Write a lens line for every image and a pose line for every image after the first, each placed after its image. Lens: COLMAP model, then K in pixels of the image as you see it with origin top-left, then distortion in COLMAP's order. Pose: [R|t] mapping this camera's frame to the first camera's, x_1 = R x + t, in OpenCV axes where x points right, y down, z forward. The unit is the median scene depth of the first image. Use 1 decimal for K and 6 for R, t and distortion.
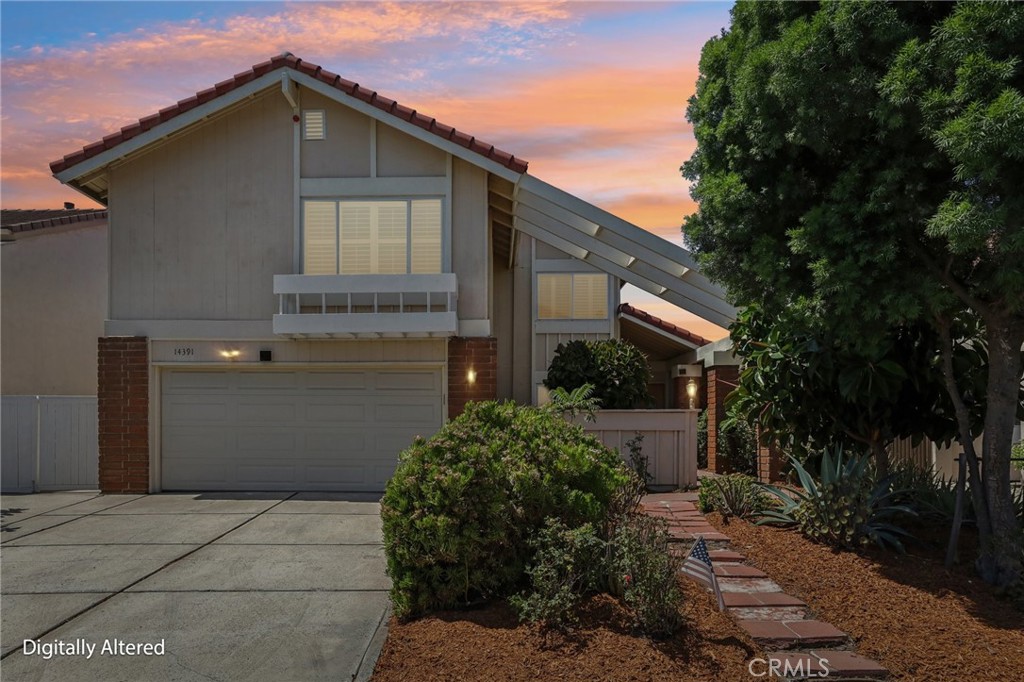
lens RADIAL K [[625.8, 0, 511.7], [0, 625.8, 362.1], [0, 0, 1]] dist [0.000283, 0.000545]
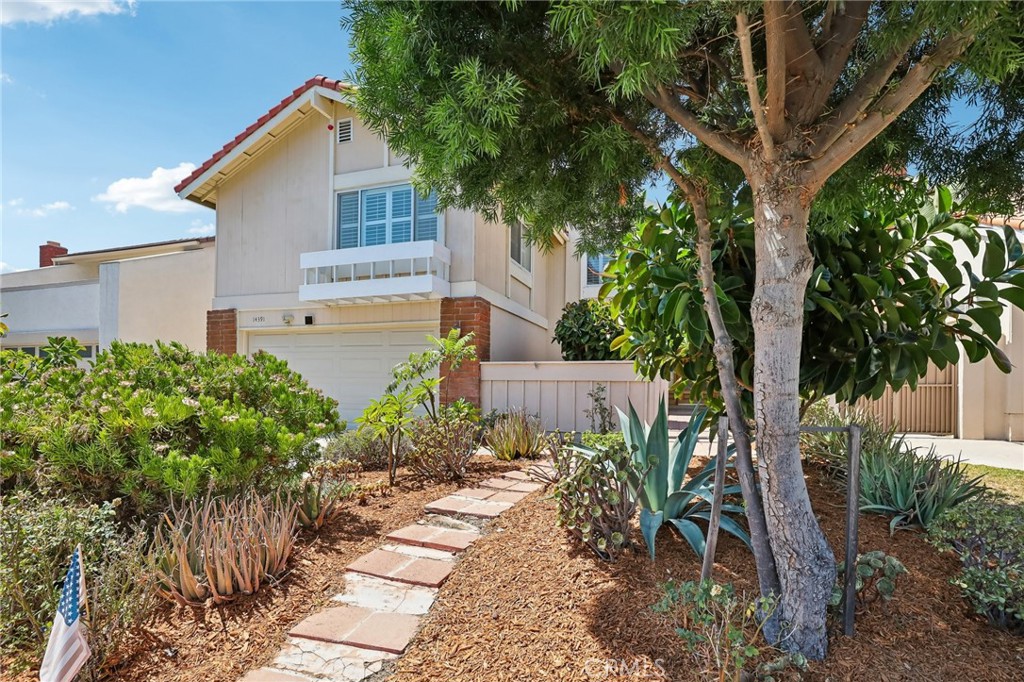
lens RADIAL K [[470.0, 0, 520.0], [0, 470.0, 340.5], [0, 0, 1]] dist [-0.030326, 0.000437]
pose [[0.963145, -0.020239, -0.268222, 0.261076], [0.025796, 0.999519, 0.017209, 0.024999], [0.267744, -0.023494, 0.963204, 0.214529]]
